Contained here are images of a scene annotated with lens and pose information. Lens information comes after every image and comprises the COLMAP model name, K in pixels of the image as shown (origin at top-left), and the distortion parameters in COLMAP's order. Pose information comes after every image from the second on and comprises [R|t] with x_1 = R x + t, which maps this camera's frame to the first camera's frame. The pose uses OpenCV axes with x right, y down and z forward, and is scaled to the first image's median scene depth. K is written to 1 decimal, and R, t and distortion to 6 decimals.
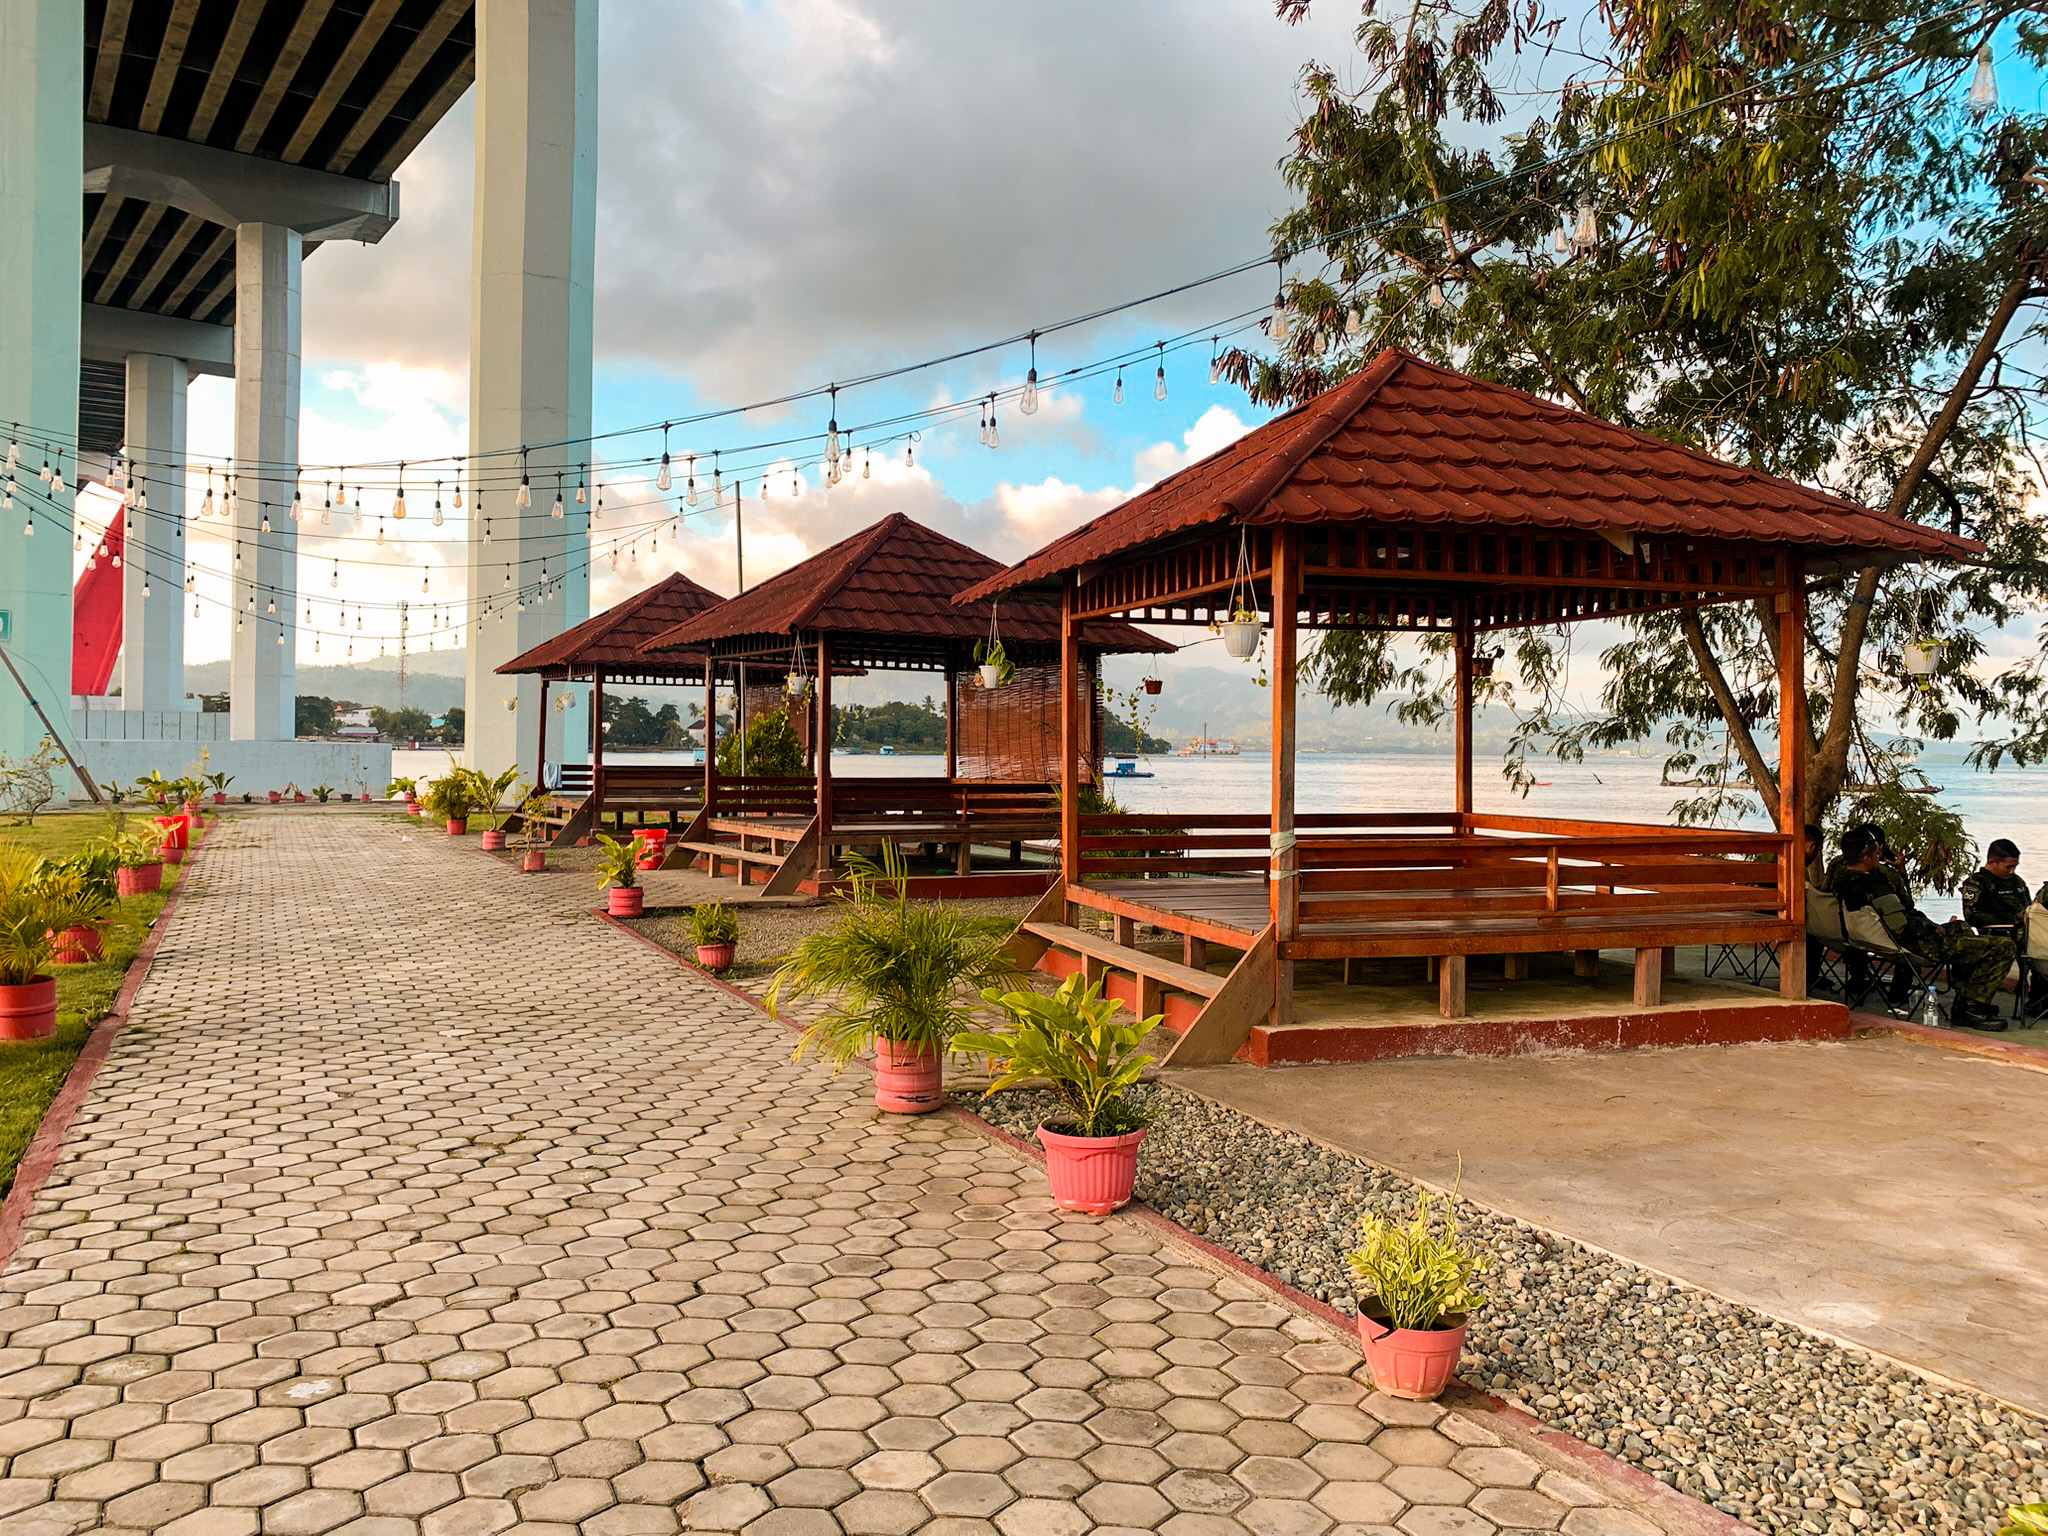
lens RADIAL K [[1953.5, 0, 1019.0], [0, 1953.5, 676.0], [0, 0, 1]] dist [-0.243991, 0.264233]
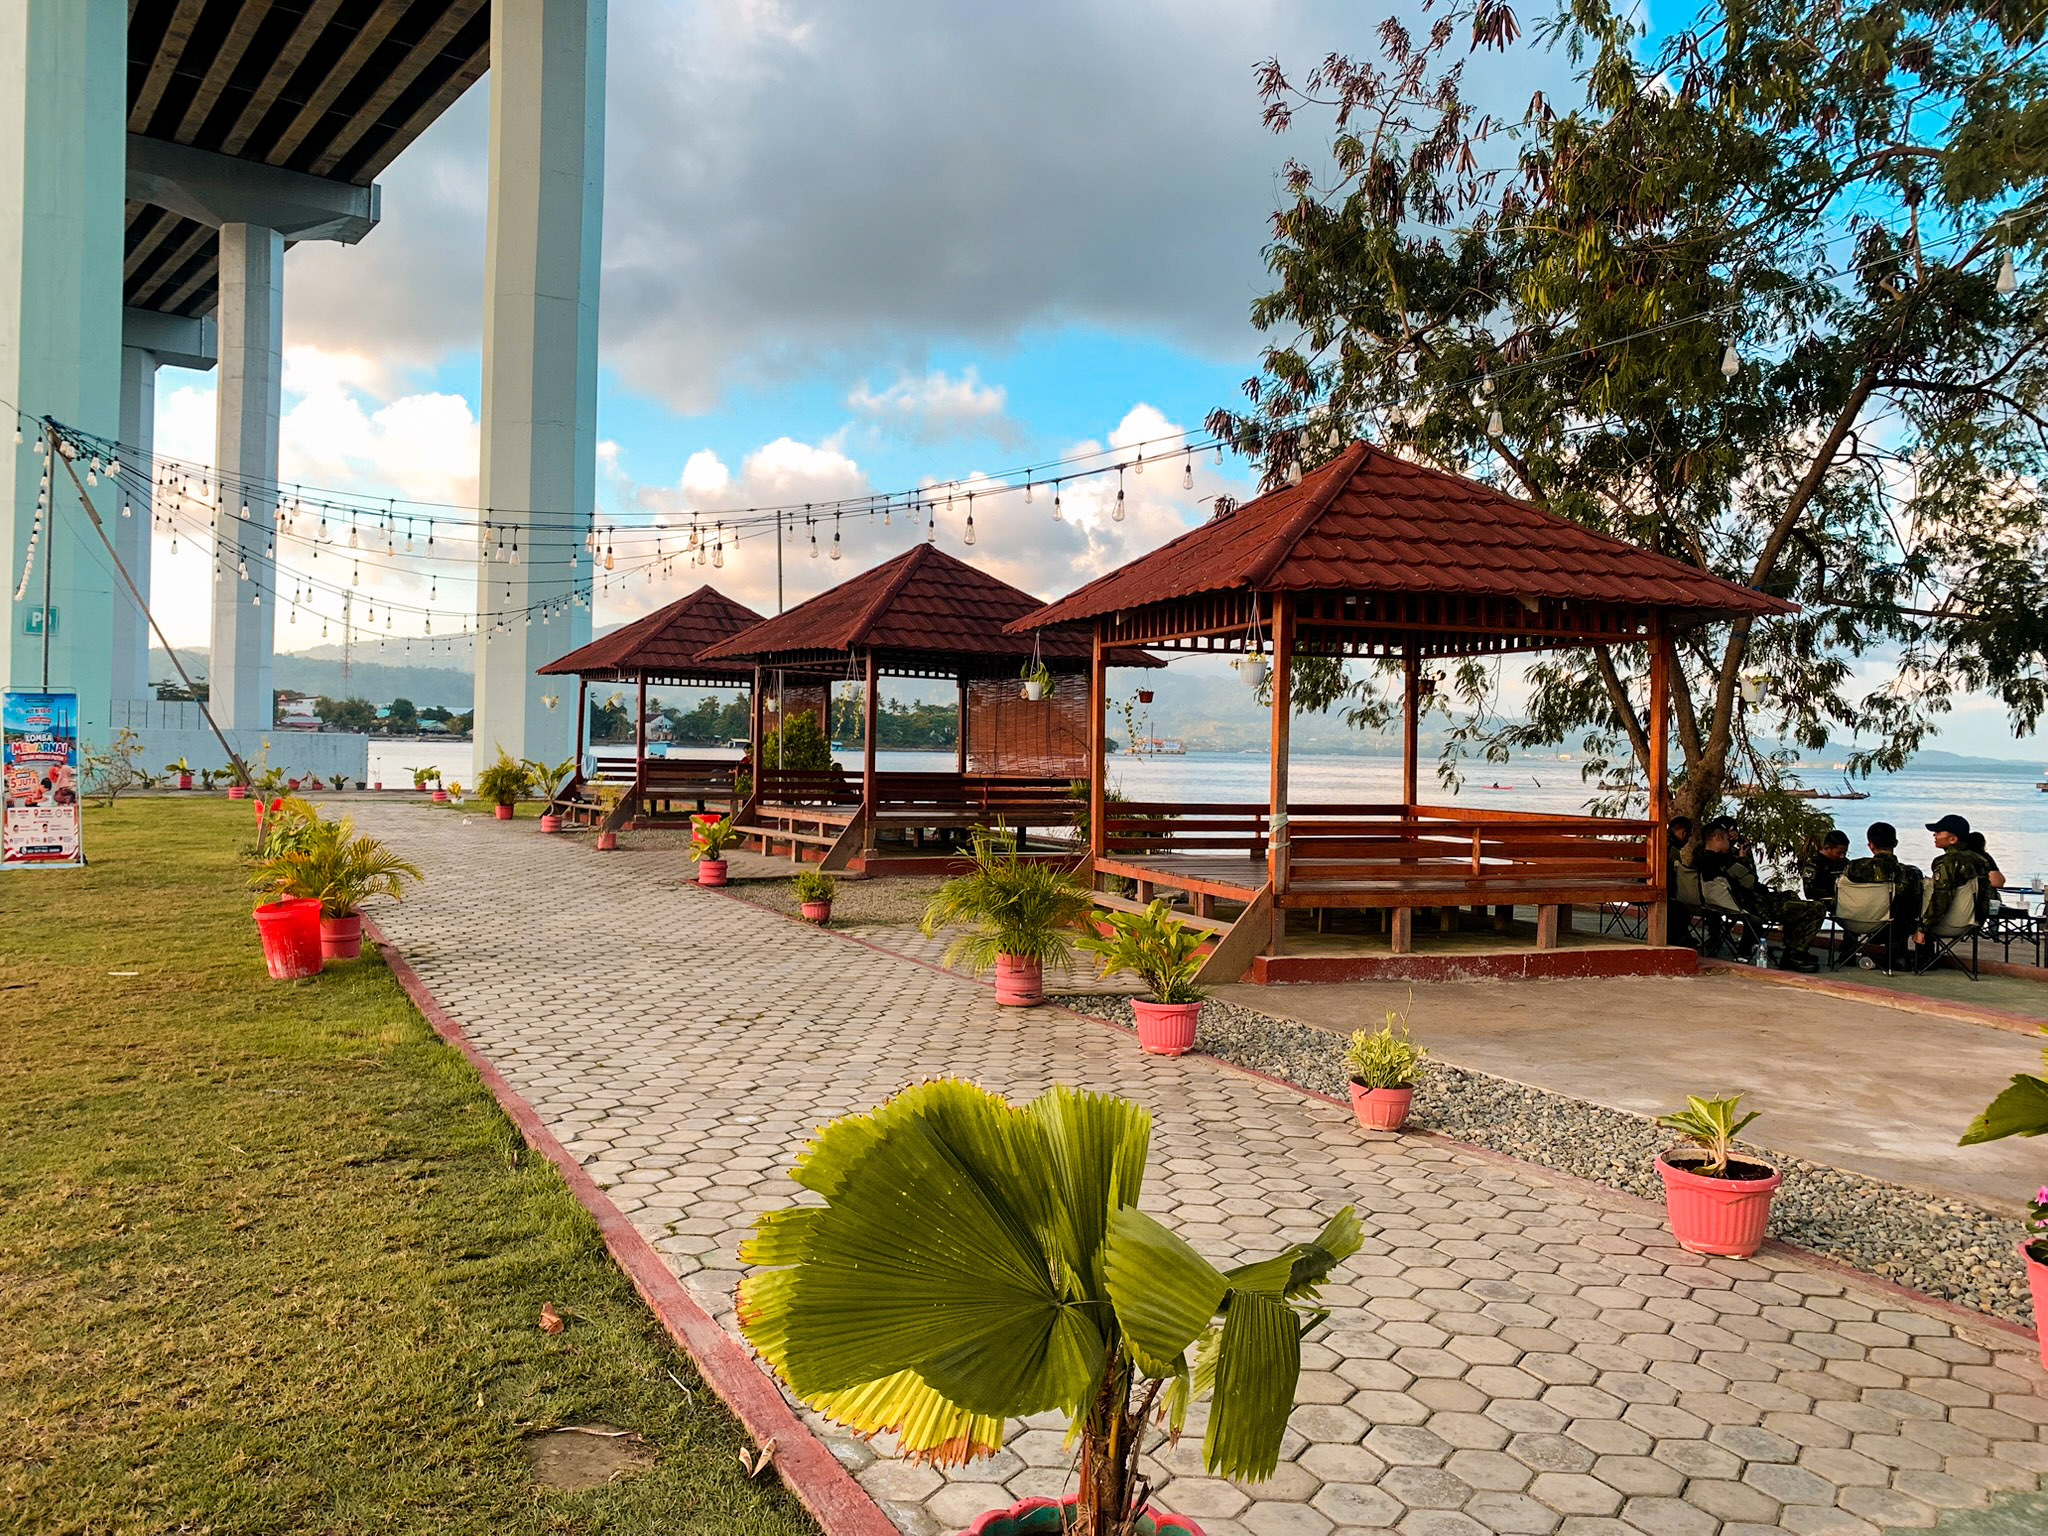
lens RADIAL K [[1953.5, 0, 1019.0], [0, 1953.5, 676.0], [0, 0, 1]] dist [-0.243991, 0.264233]
pose [[0.999537, 0.012744, 0.027628, -0.043864], [-0.012773, 0.999918, 0.000862, -0.007576], [-0.027615, -0.001215, 0.999618, -0.184579]]
